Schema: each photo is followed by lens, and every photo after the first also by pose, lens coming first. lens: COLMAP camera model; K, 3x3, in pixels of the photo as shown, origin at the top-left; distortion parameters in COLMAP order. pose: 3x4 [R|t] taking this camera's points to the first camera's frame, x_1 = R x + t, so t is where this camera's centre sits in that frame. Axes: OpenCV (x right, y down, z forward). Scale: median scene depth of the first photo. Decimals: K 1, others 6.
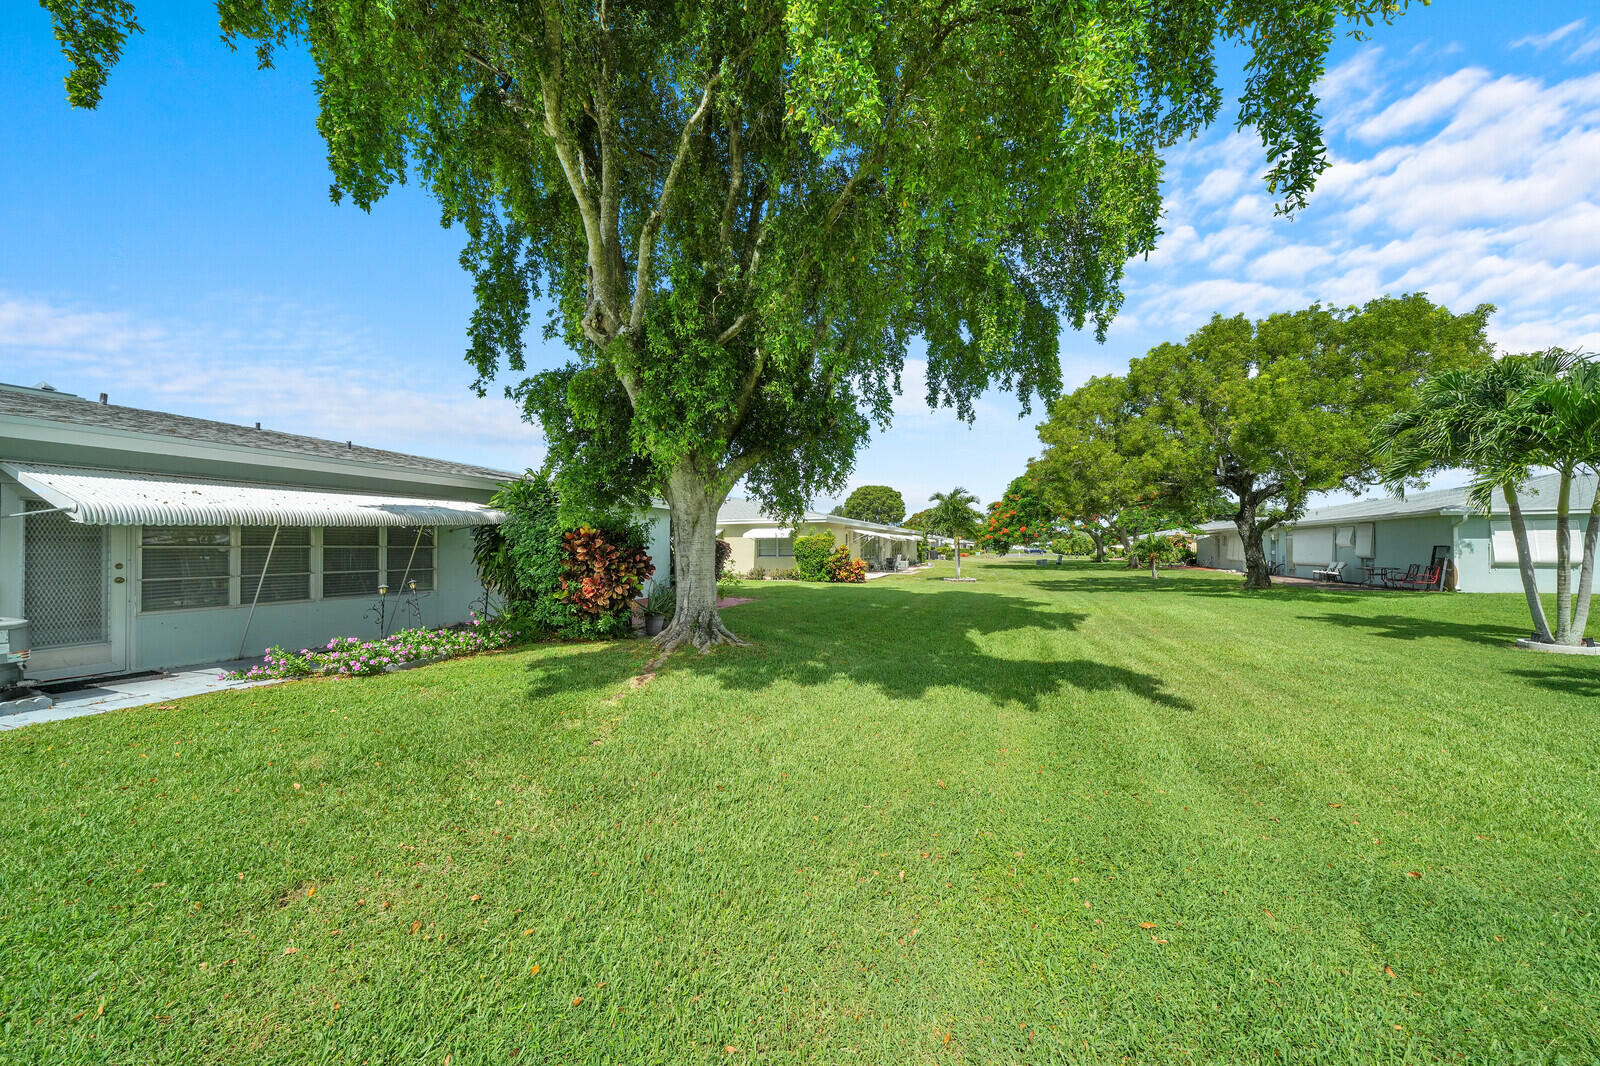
lens RADIAL K [[613.0, 0, 797.7], [0, 613.0, 529.2], [0, 0, 1]] dist [0.000021, 0.000017]
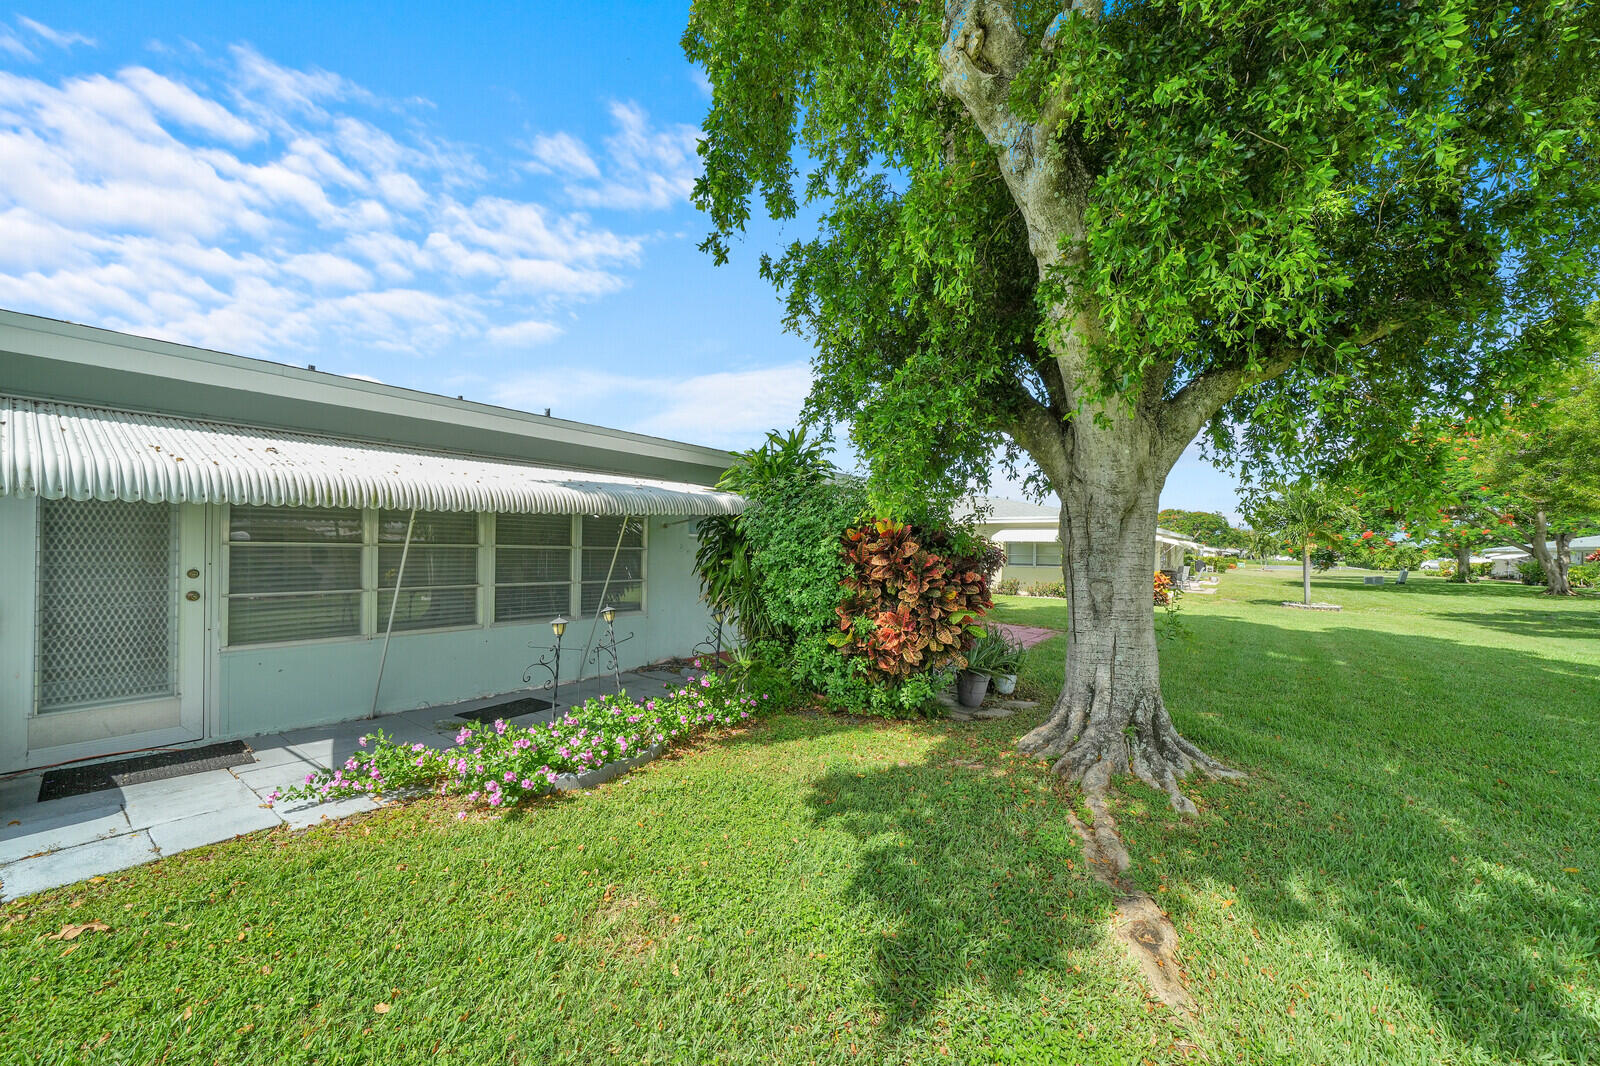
lens RADIAL K [[613.0, 0, 797.7], [0, 613.0, 529.2], [0, 0, 1]] dist [0.000021, 0.000017]
pose [[0.956991, 0.010894, -0.289913, -0.262941], [-0.011858, 0.999928, -0.001570, 0.007054], [0.289875, 0.004940, 0.957052, 0.451918]]
